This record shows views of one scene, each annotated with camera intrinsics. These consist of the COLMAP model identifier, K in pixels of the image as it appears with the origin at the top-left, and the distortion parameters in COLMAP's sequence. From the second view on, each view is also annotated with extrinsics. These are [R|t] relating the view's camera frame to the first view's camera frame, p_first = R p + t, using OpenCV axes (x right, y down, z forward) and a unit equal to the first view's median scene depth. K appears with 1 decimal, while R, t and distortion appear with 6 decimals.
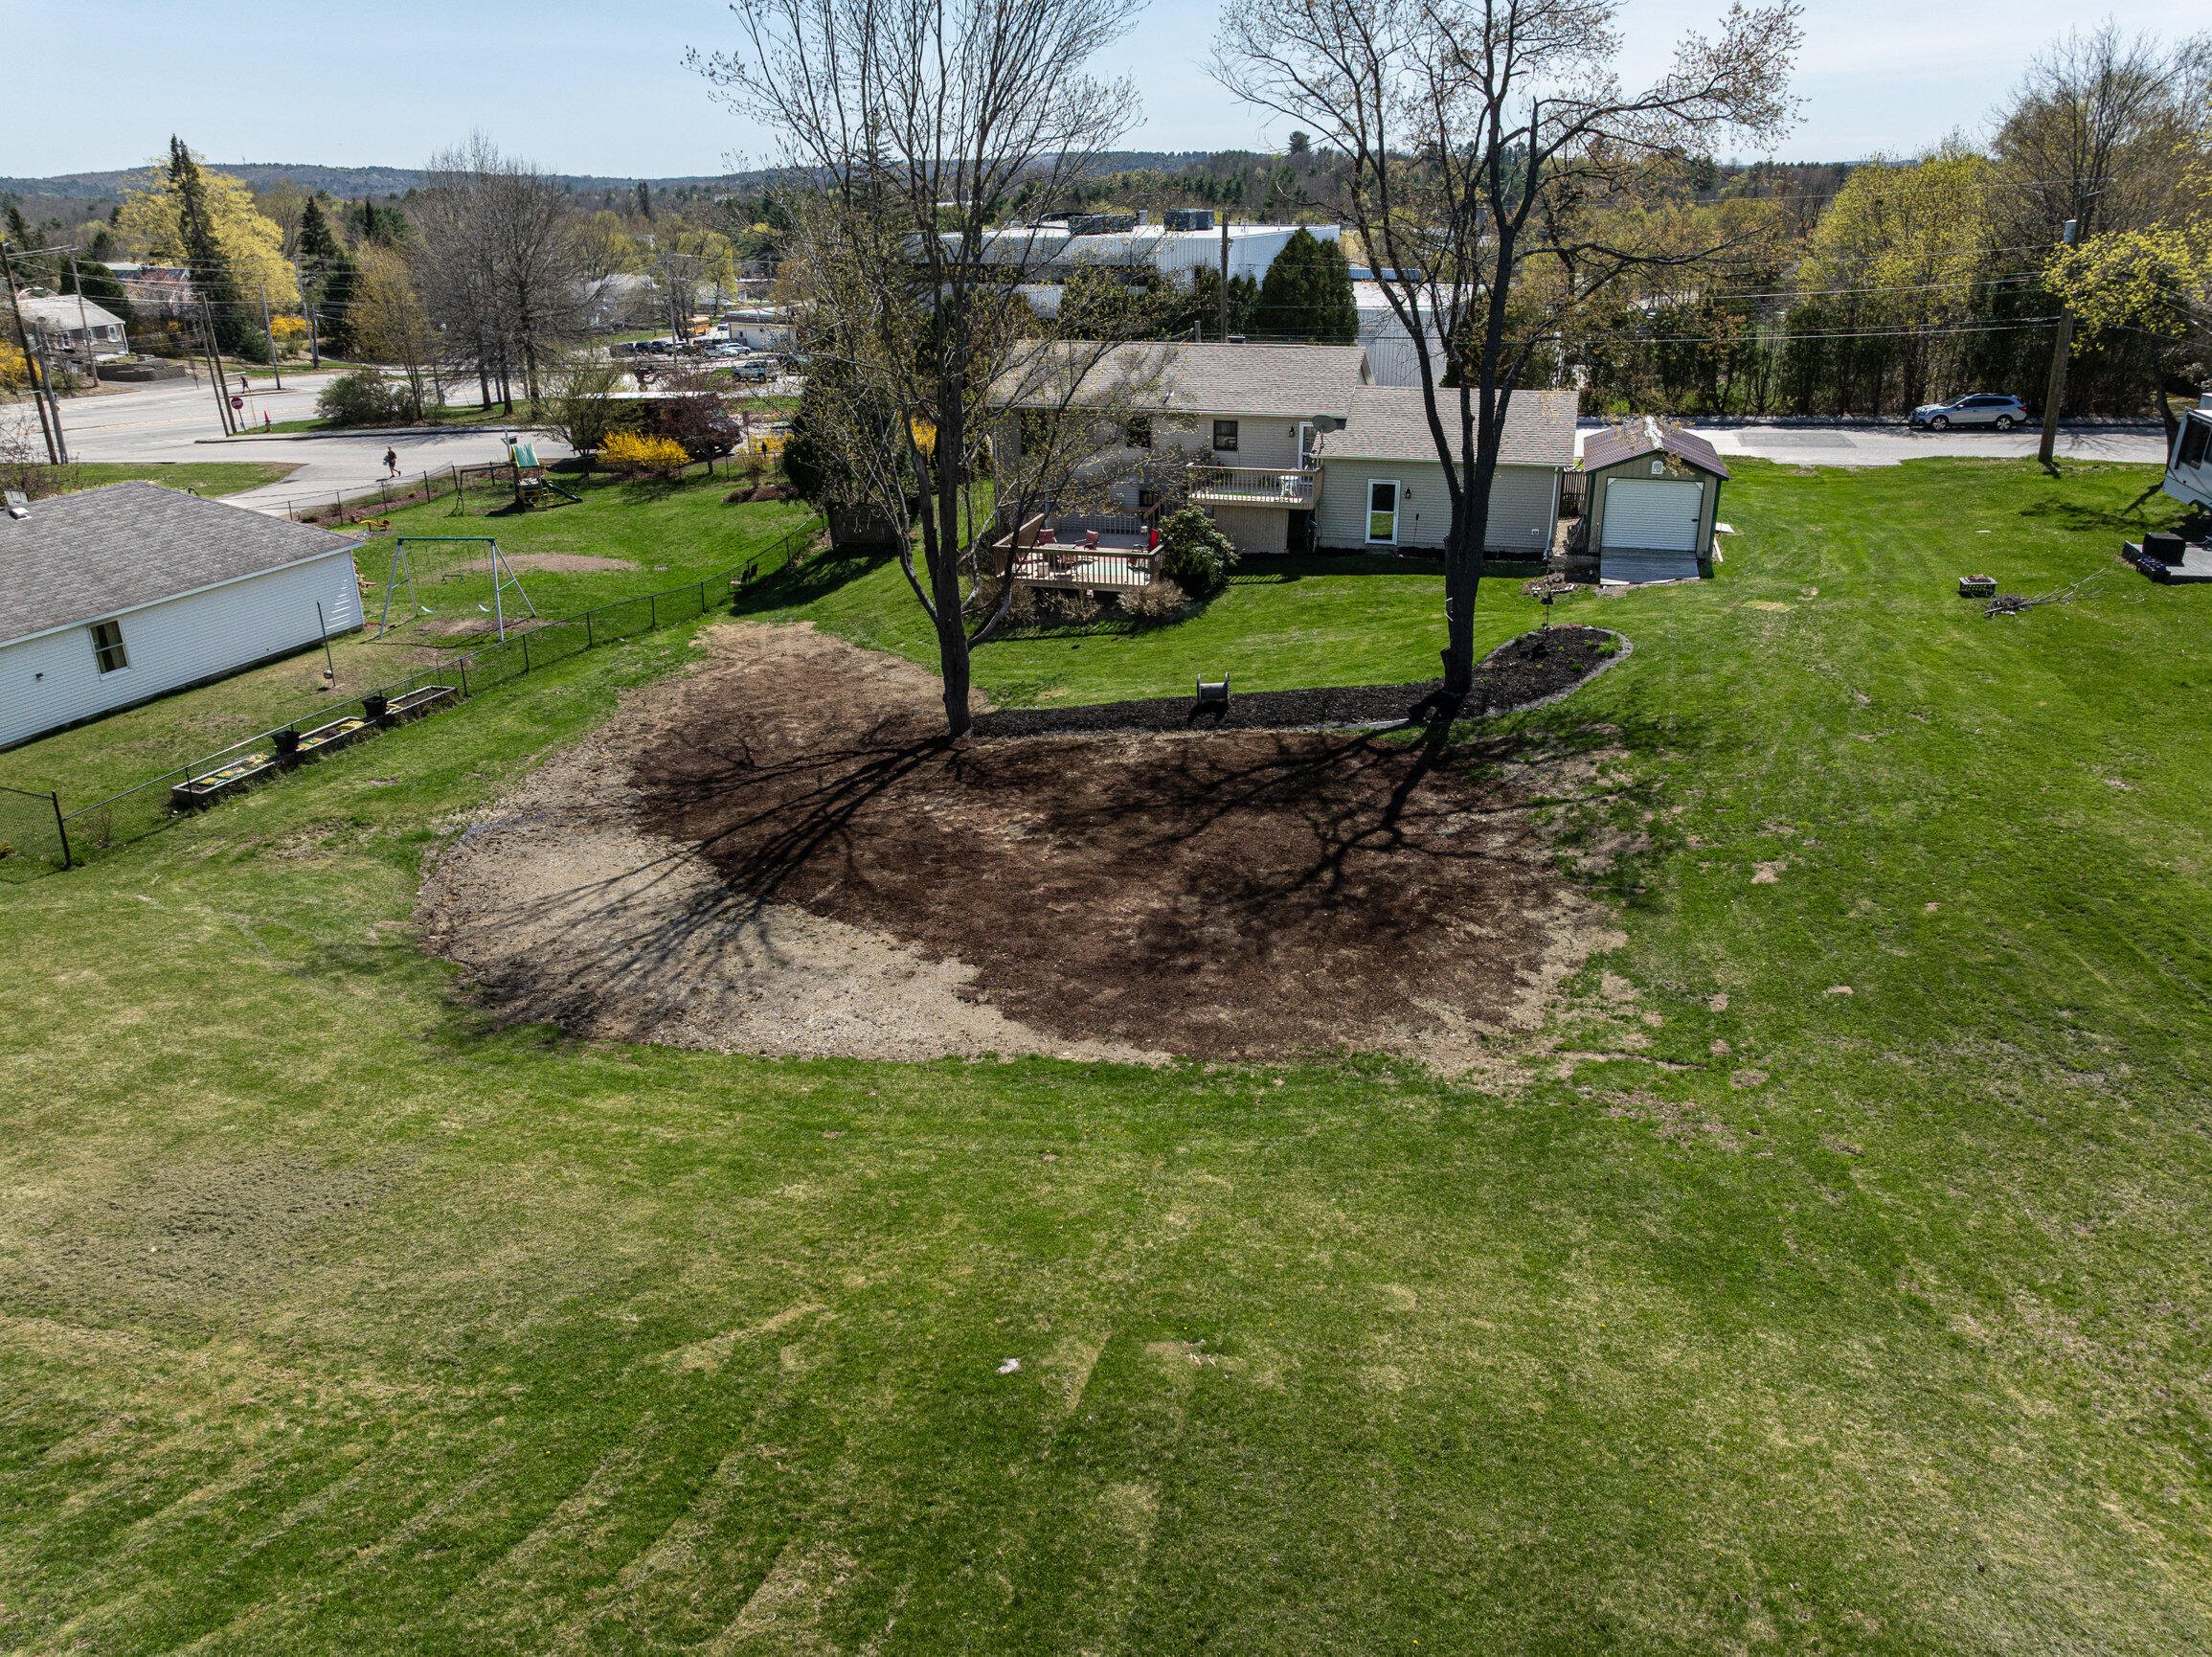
lens RADIAL K [[1549.8, 0, 1106.0], [0, 1549.8, 828.5], [0, 0, 1]] dist [-0.034518, -0.005084]
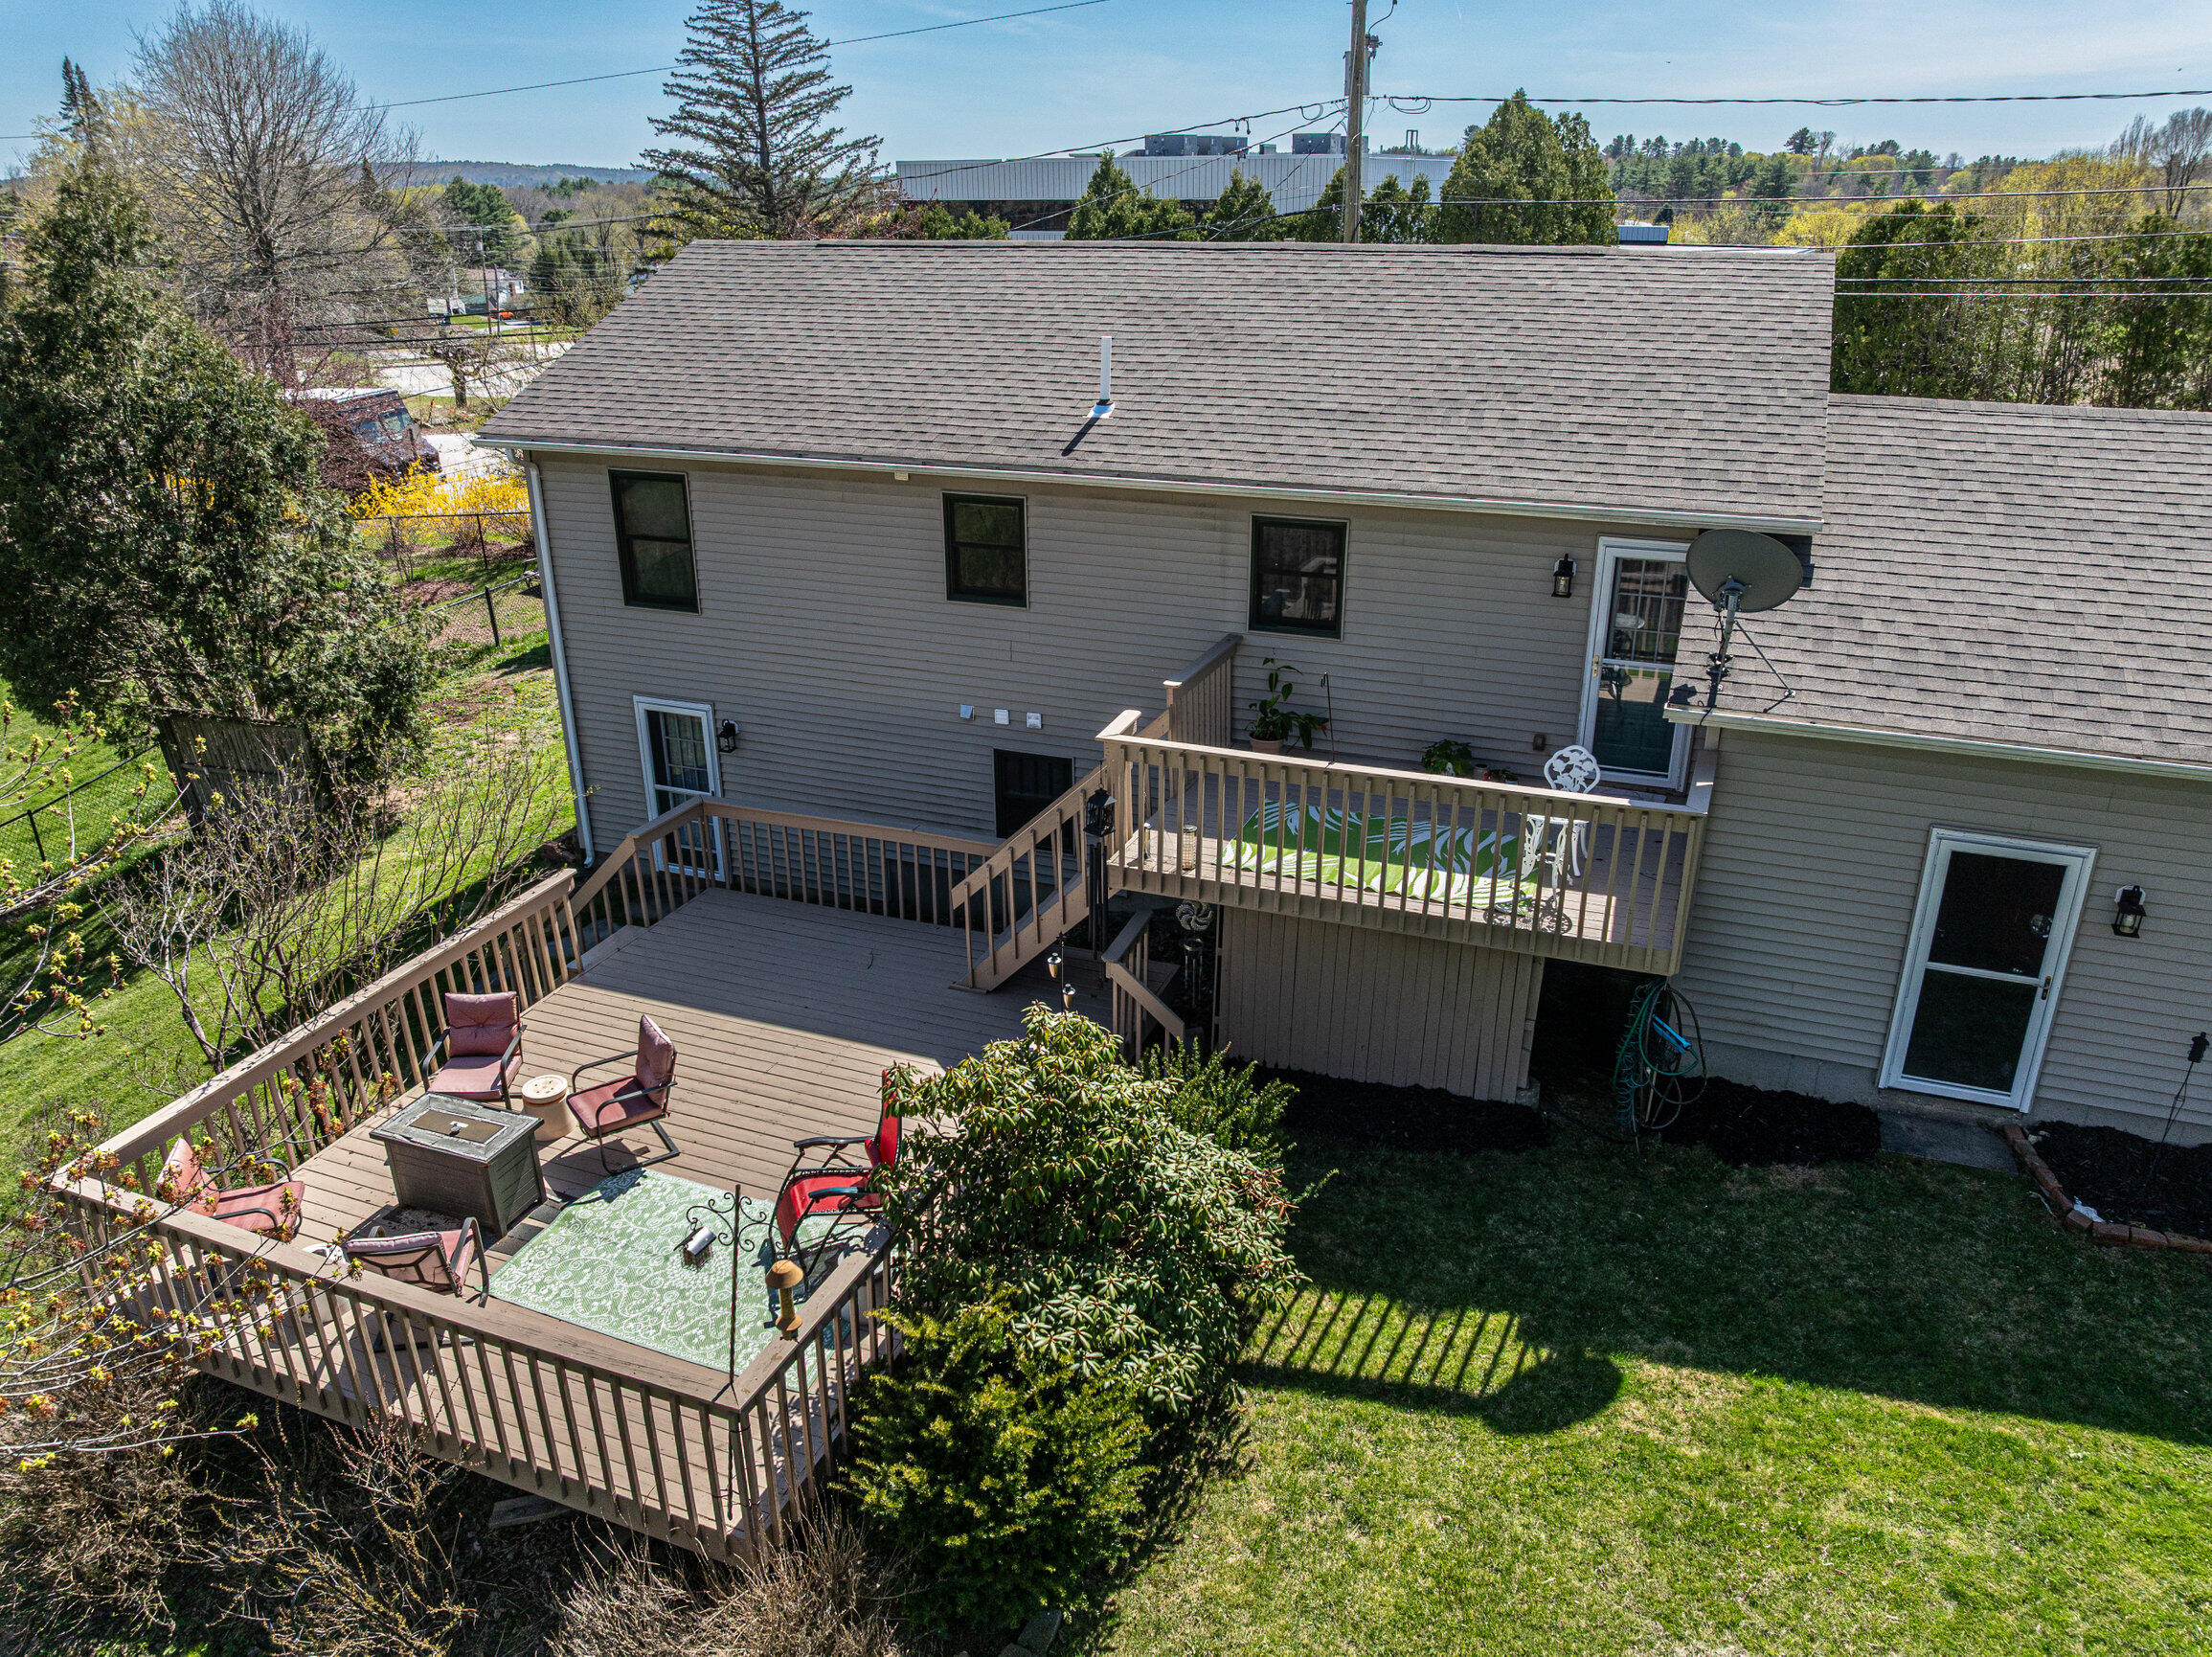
lens RADIAL K [[1549.8, 0, 1106.0], [0, 1549.8, 828.5], [0, 0, 1]] dist [-0.034518, -0.005084]
pose [[0.994873, 0.037319, -0.093991, 0.074067], [-0.036983, 0.999302, 0.005312, -0.220431], [0.094124, -0.001809, 0.995559, 0.766228]]
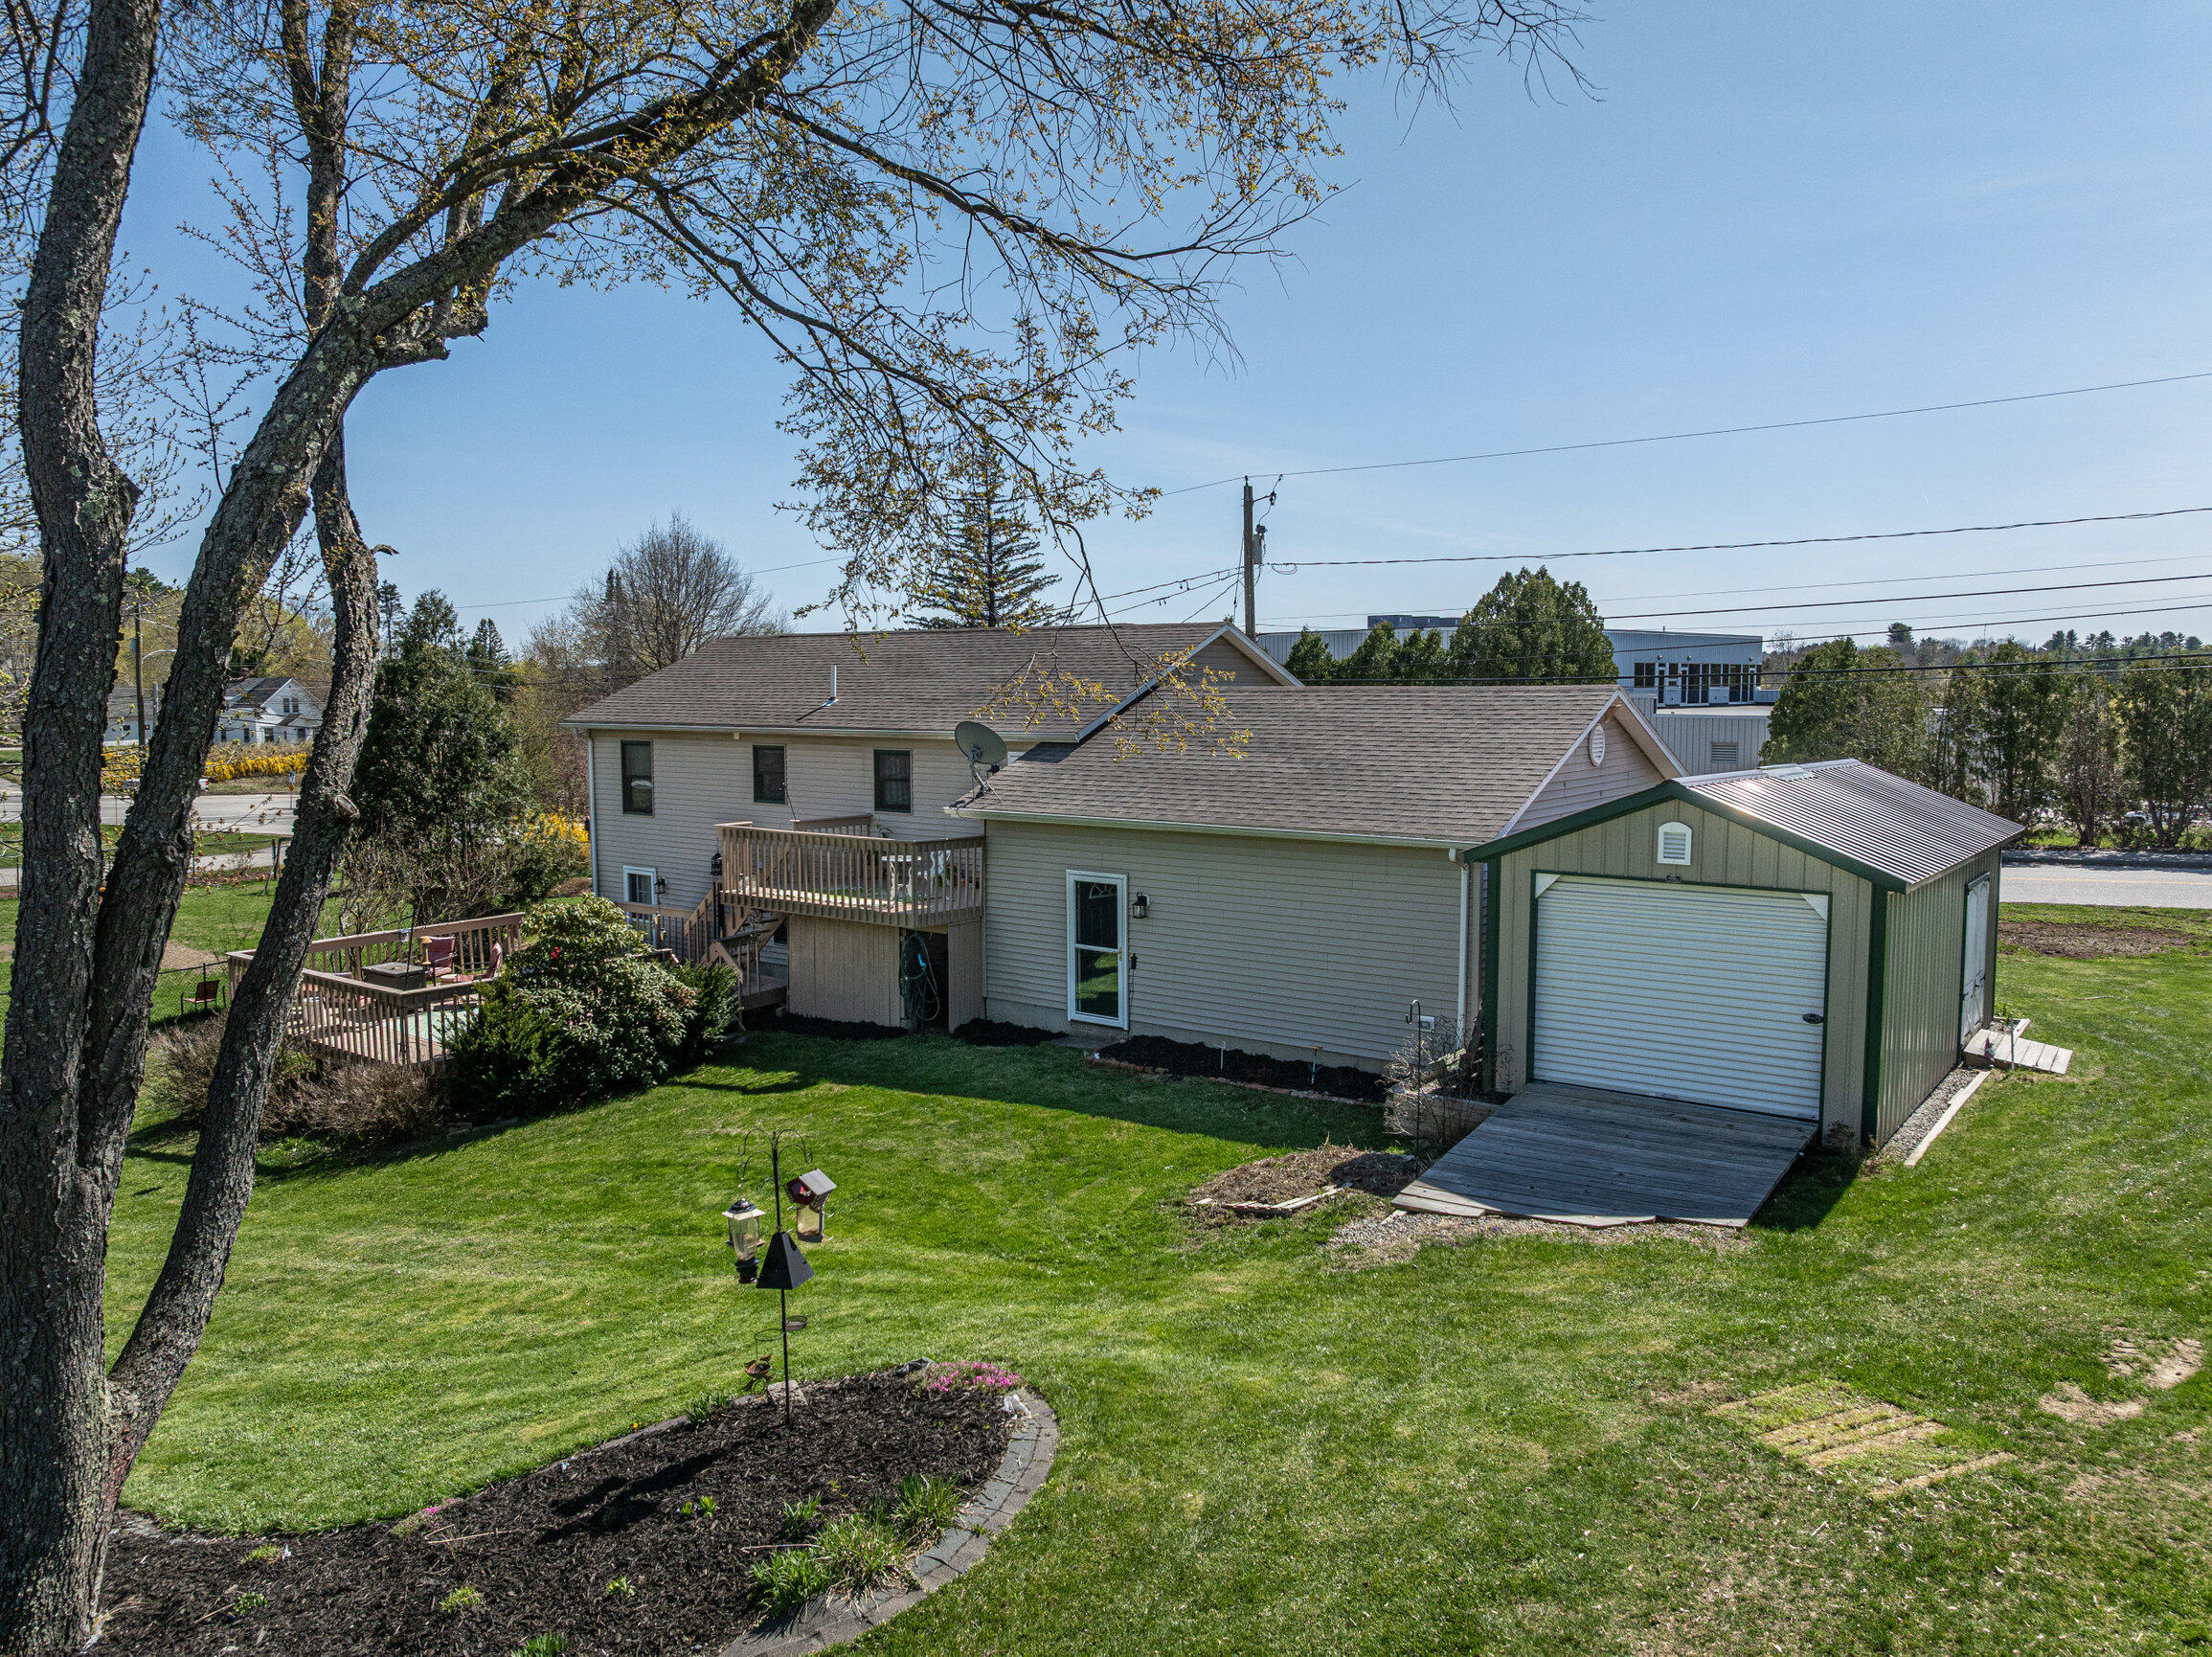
lens RADIAL K [[1549.8, 0, 1106.0], [0, 1549.8, 828.5], [0, 0, 1]] dist [-0.034518, -0.005084]
pose [[0.932987, 0.035612, -0.358145, 0.328557], [-0.138533, 0.953958, -0.266030, -0.123480], [0.332182, 0.297818, 0.894964, 0.611266]]
